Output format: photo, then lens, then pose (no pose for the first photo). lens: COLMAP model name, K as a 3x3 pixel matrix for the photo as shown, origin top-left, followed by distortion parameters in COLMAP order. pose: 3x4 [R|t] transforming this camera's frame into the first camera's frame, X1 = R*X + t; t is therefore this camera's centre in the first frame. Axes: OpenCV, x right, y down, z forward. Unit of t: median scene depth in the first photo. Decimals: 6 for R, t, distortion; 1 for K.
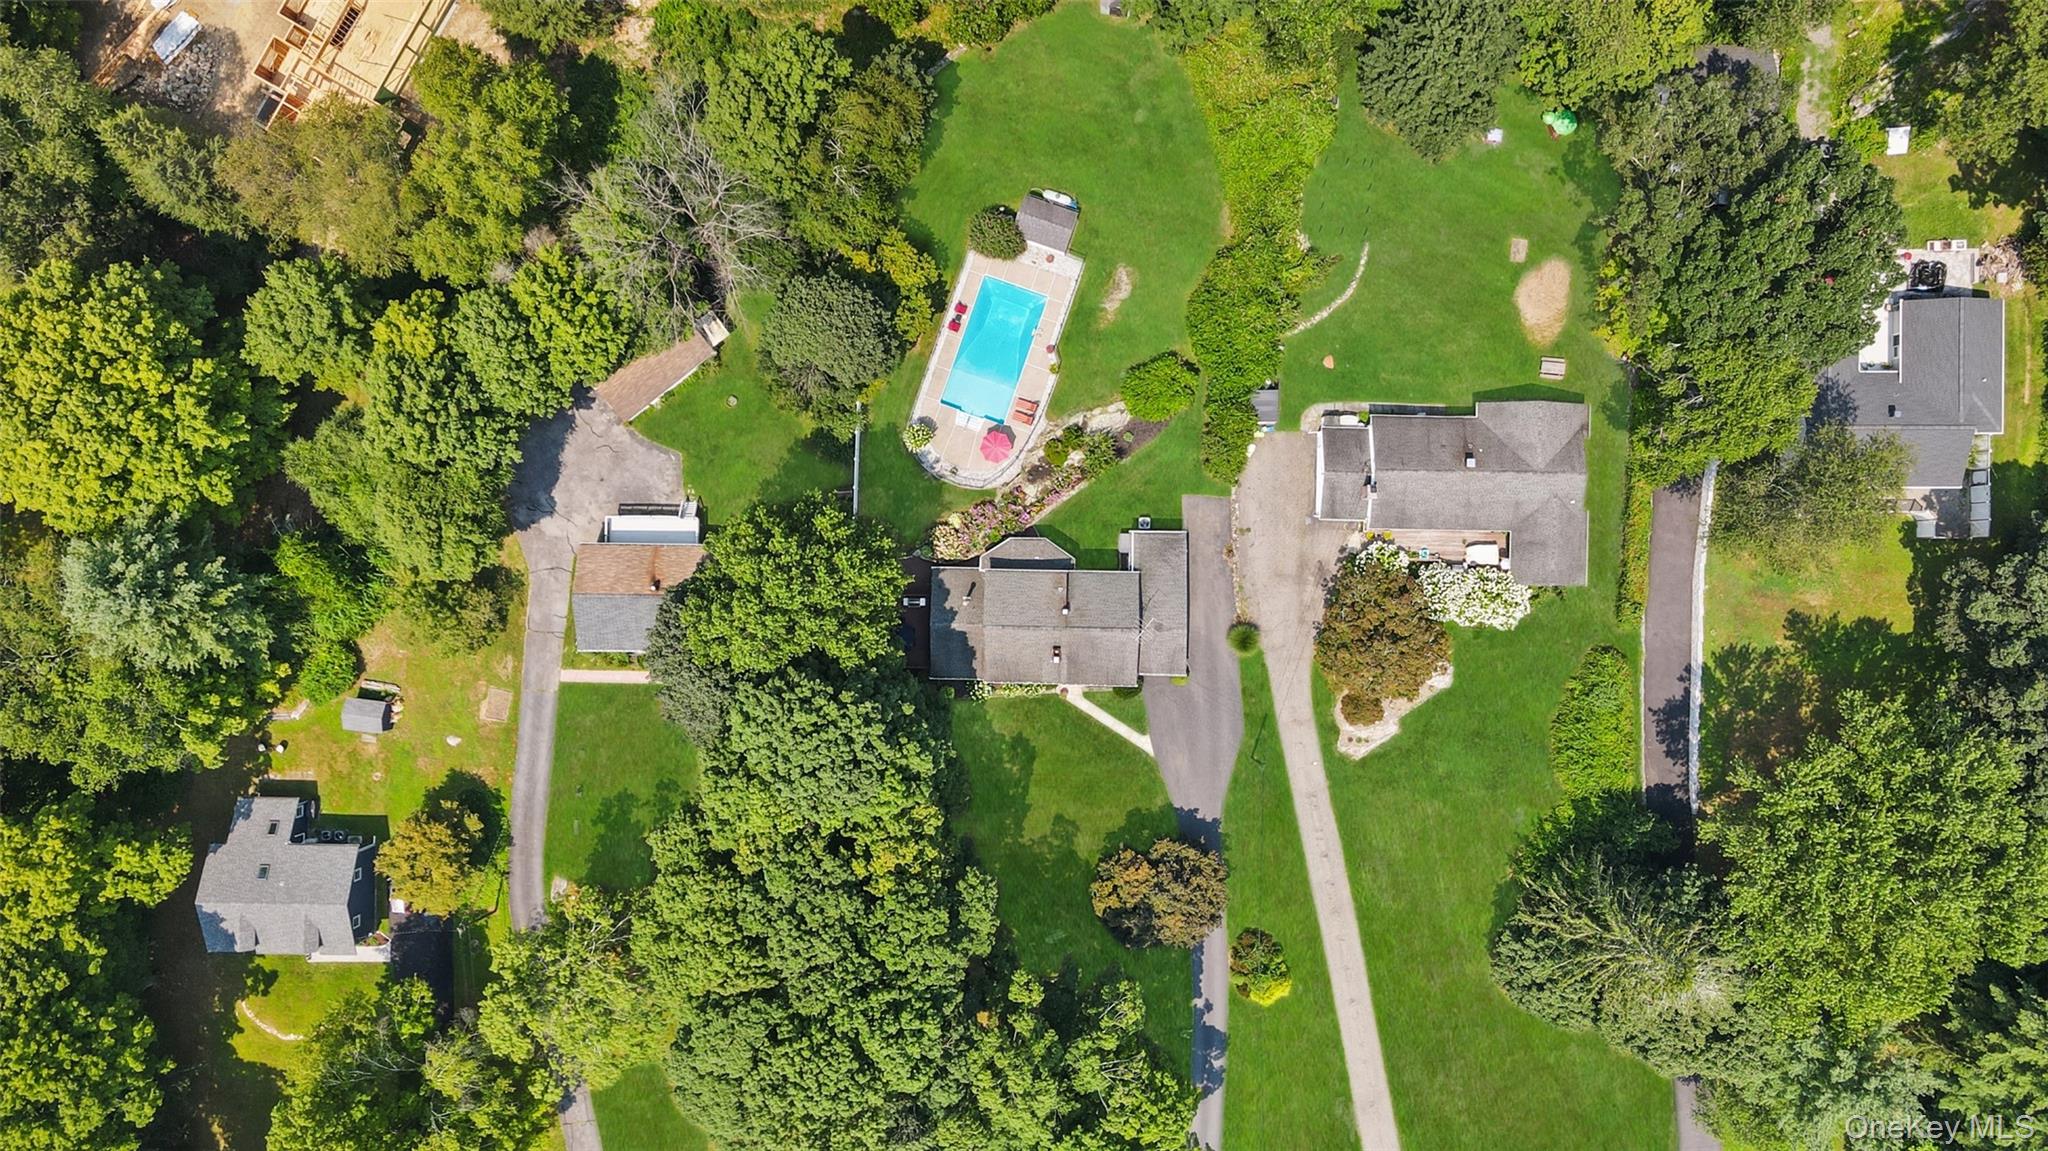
lens RADIAL K [[1533.1, 0, 1027.5], [0, 1533.1, 577.1], [0, 0, 1]] dist [0.009323, 0.003011]
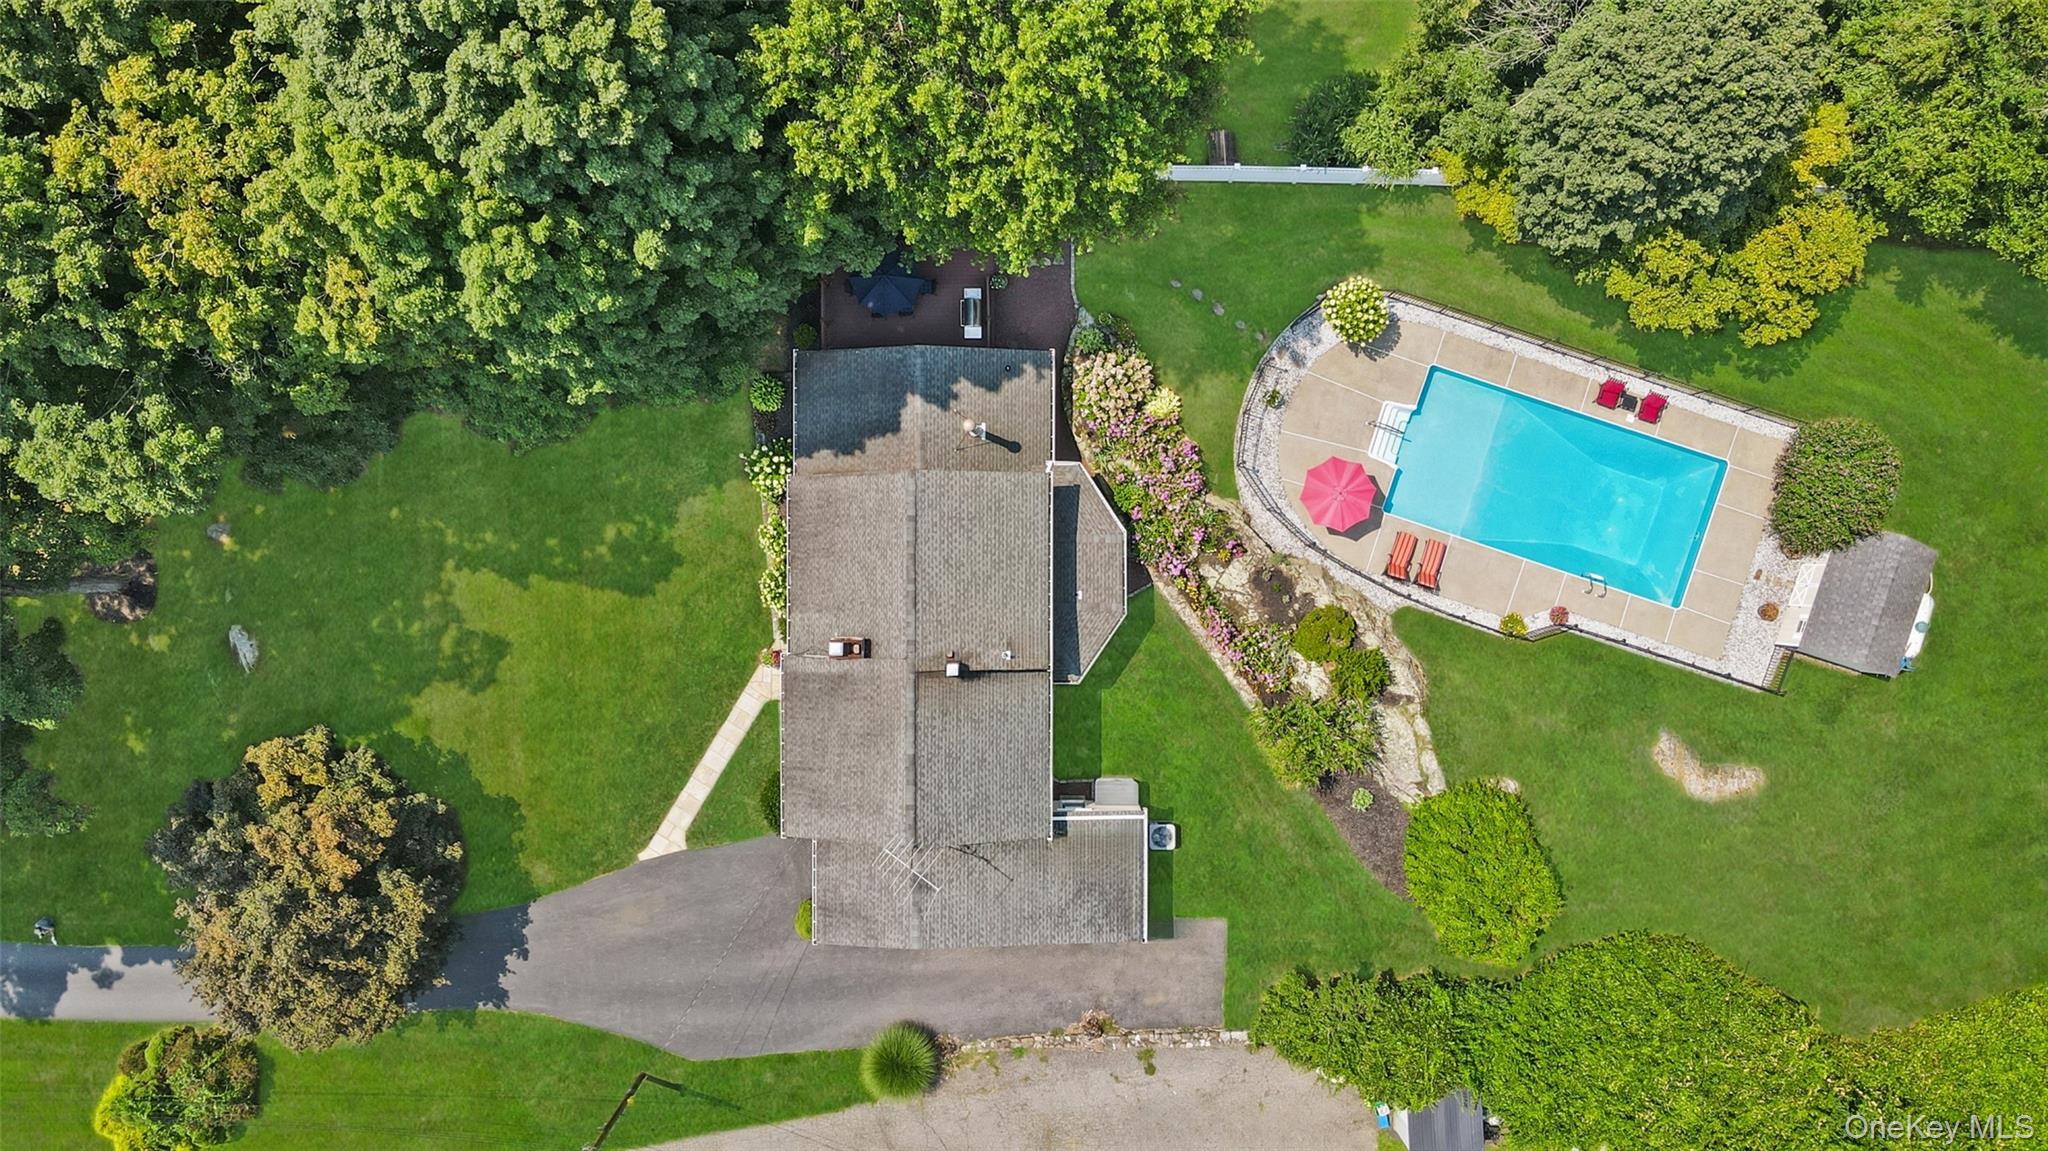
lens RADIAL K [[1533.1, 0, 1029.7], [0, 1533.1, 571.8], [0, 0, 1]] dist [0.009323, 0.003011]
pose [[0.016495, 0.999679, 0.019212, -0.008576], [-0.999859, 0.016429, 0.003566, -0.000141], [0.003249, -0.019268, 0.999809, 0.567319]]
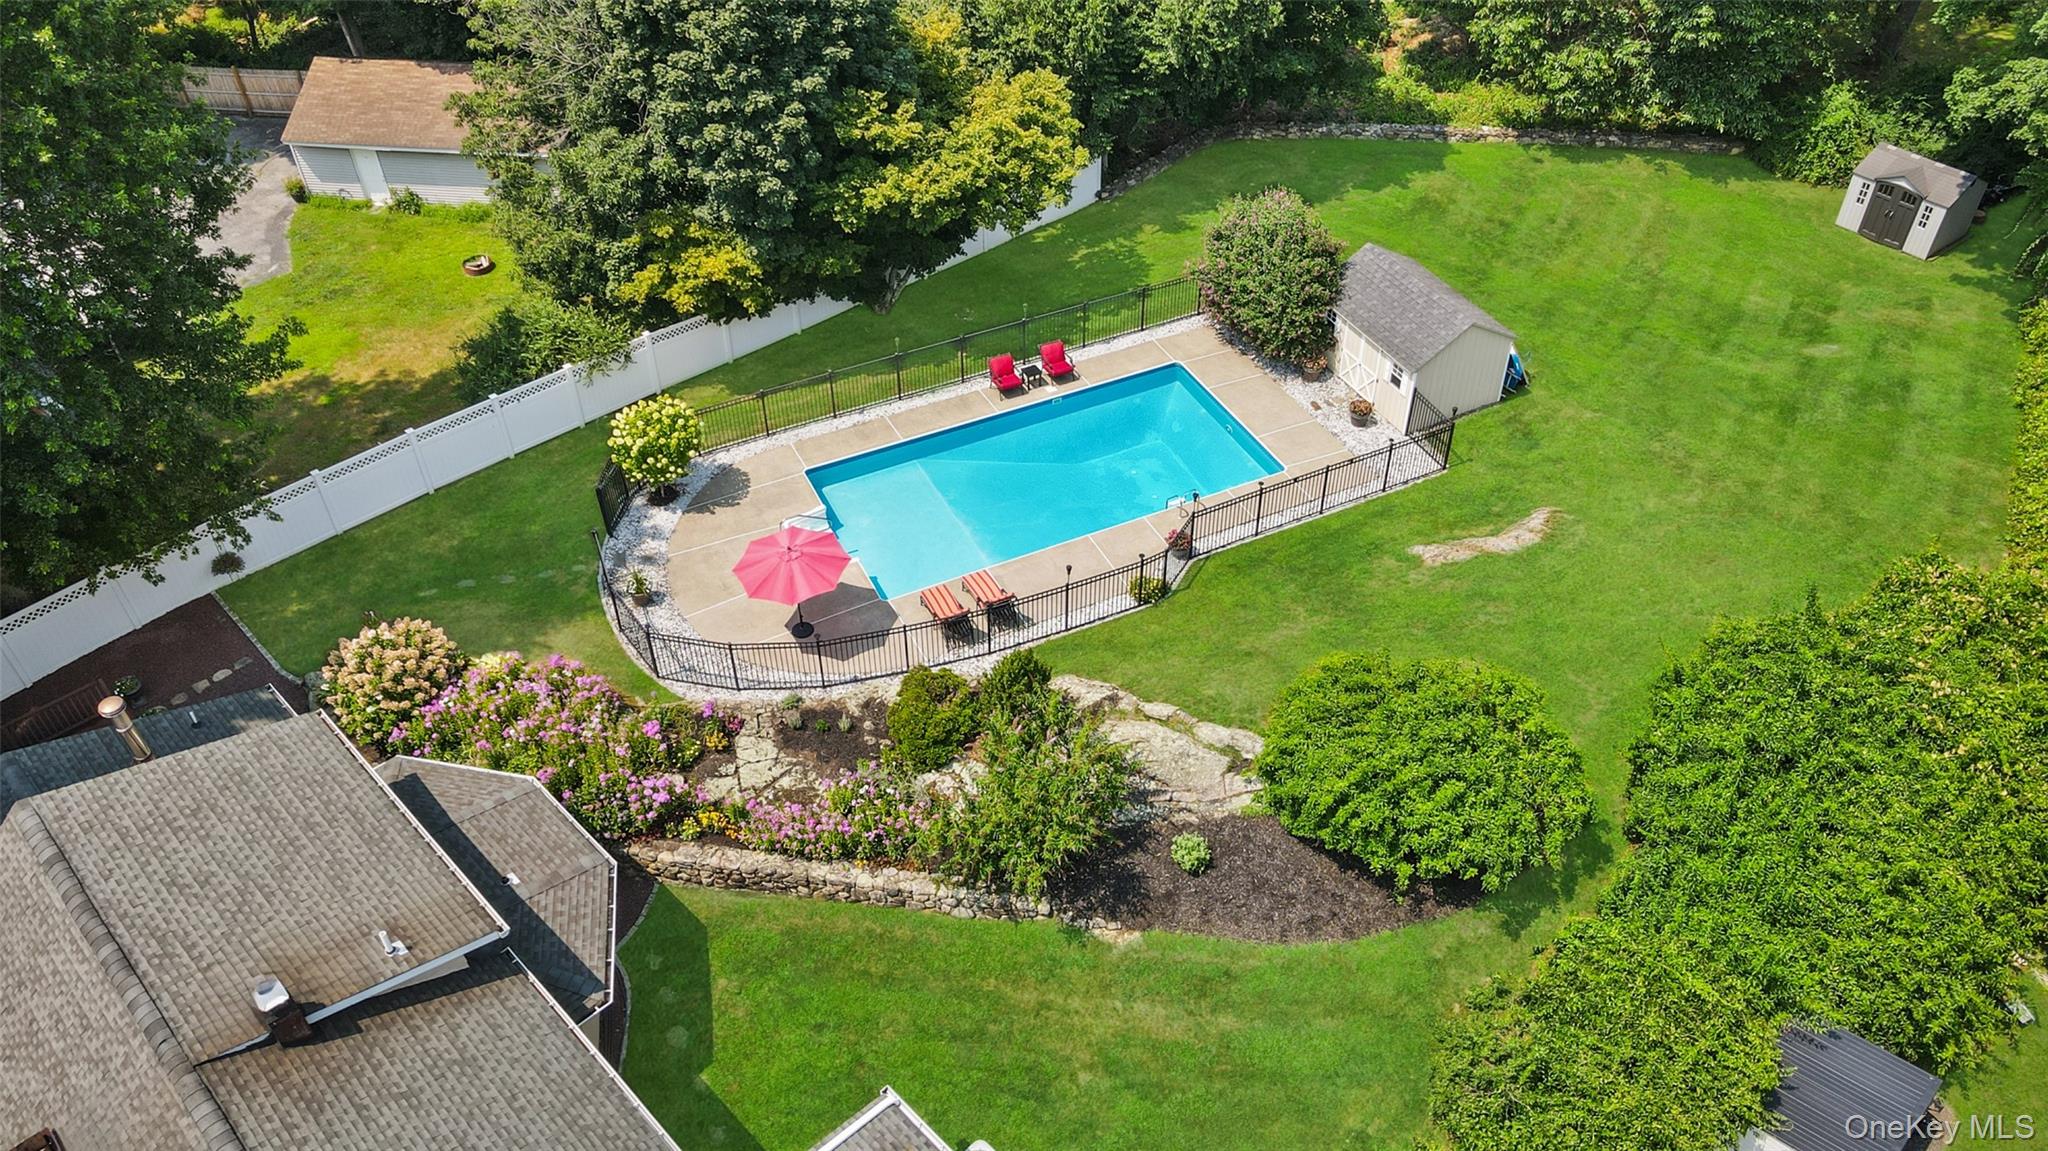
lens RADIAL K [[1533.1, 0, 1019.5], [0, 1533.1, 577.2], [0, 0, 1]] dist [0.009323, 0.003011]
pose [[0.704696, 0.469613, -0.531852, 0.152819], [-0.709508, 0.467886, -0.526955, 0.030988], [0.001381, 0.748696, 0.662912, 0.814518]]
